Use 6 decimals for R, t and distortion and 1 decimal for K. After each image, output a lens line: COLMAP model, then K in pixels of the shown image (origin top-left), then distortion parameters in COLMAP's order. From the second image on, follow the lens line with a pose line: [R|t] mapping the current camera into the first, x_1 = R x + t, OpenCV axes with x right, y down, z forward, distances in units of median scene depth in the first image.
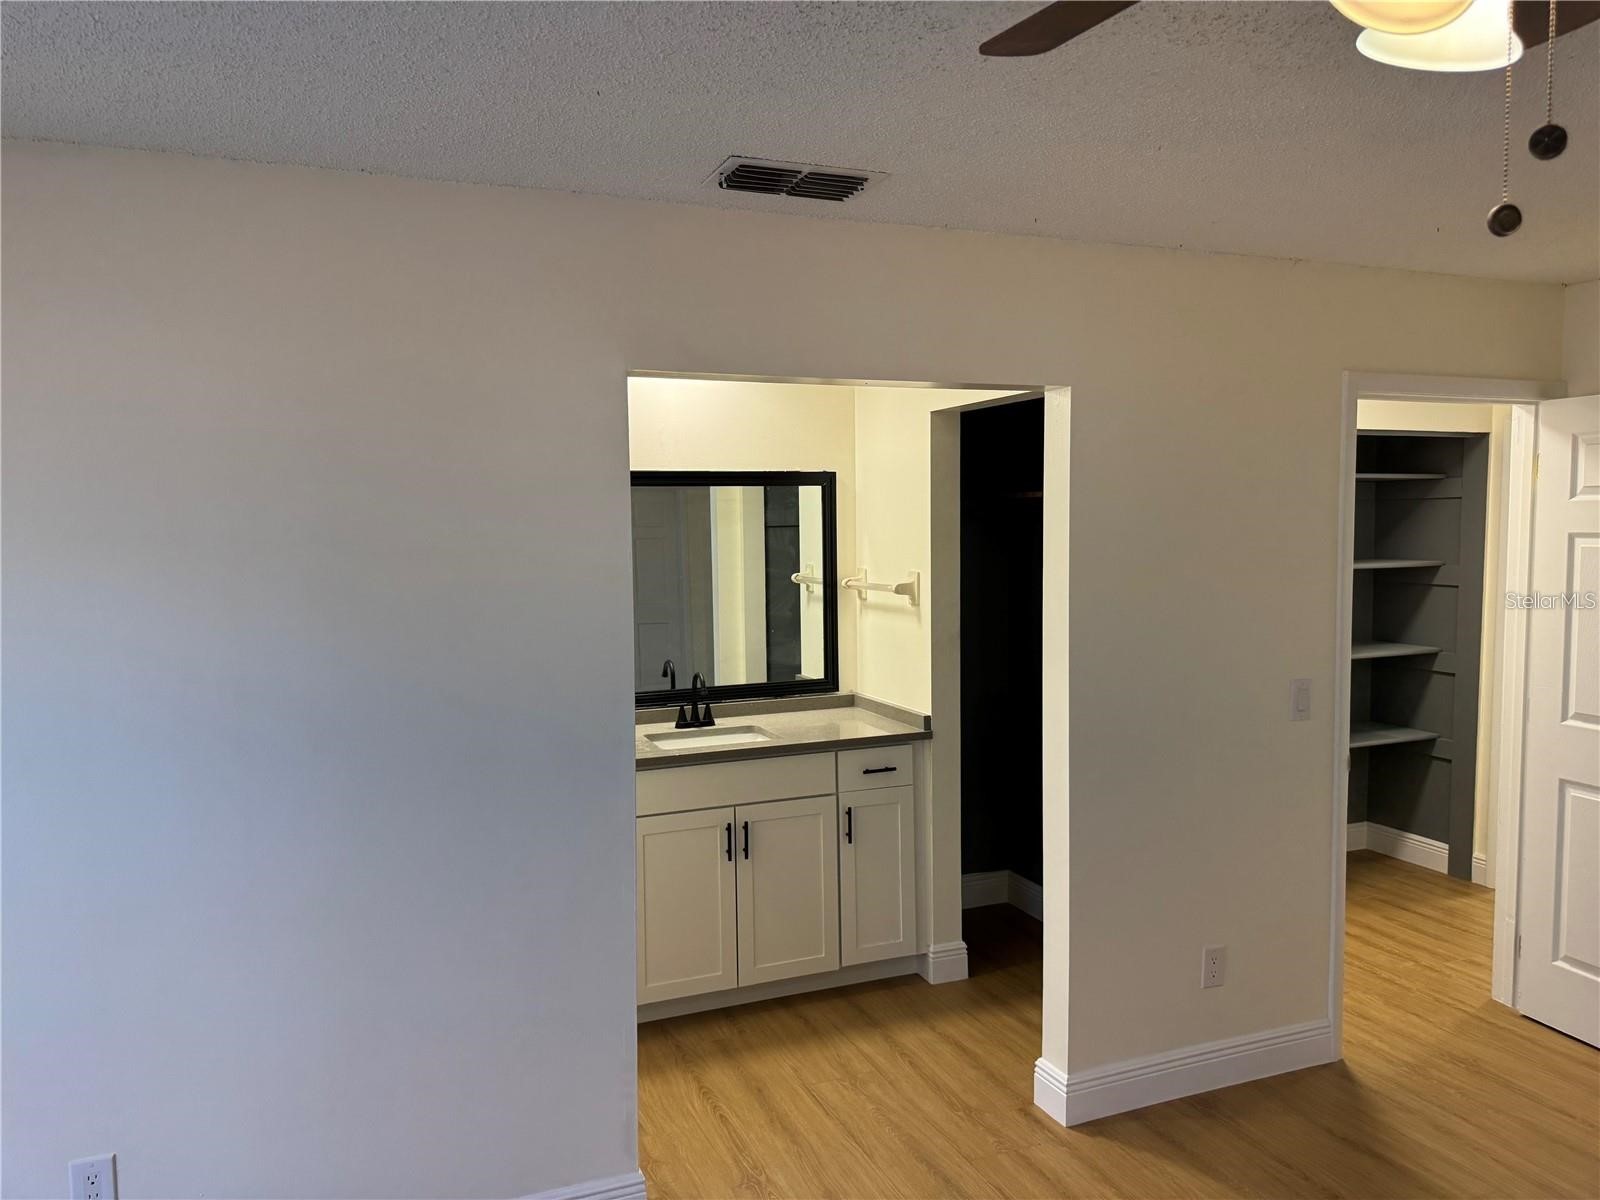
lens RADIAL K [[1111.6, 0, 801.8], [0, 1111.6, 603.9], [0, 0, 1]] dist [0.048989, -0.058203]
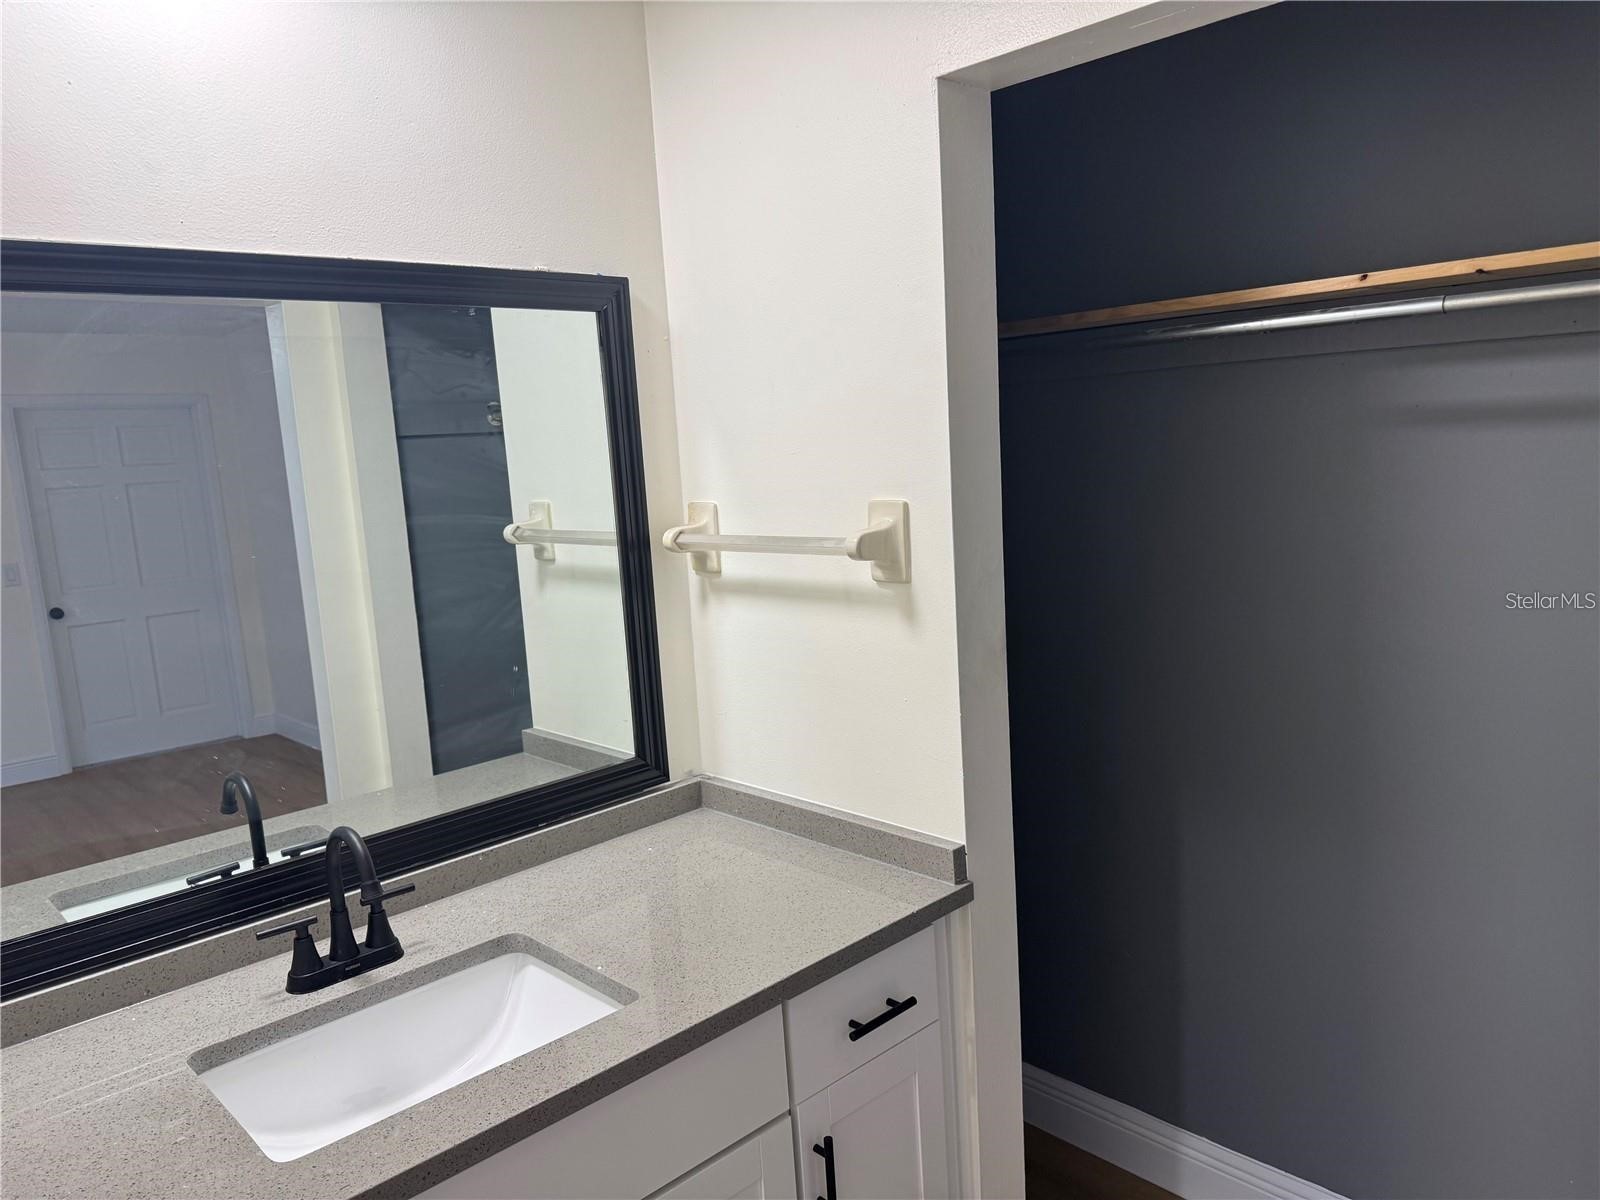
lens RADIAL K [[1111.6, 0, 797.1], [0, 1111.6, 607.4], [0, 0, 1]] dist [0.048989, -0.058203]
pose [[0.927301, -0.095658, 0.361888, -0.076693], [0.072930, 0.994438, 0.075986, -0.021857], [-0.367144, -0.044069, 0.929120, 0.586303]]
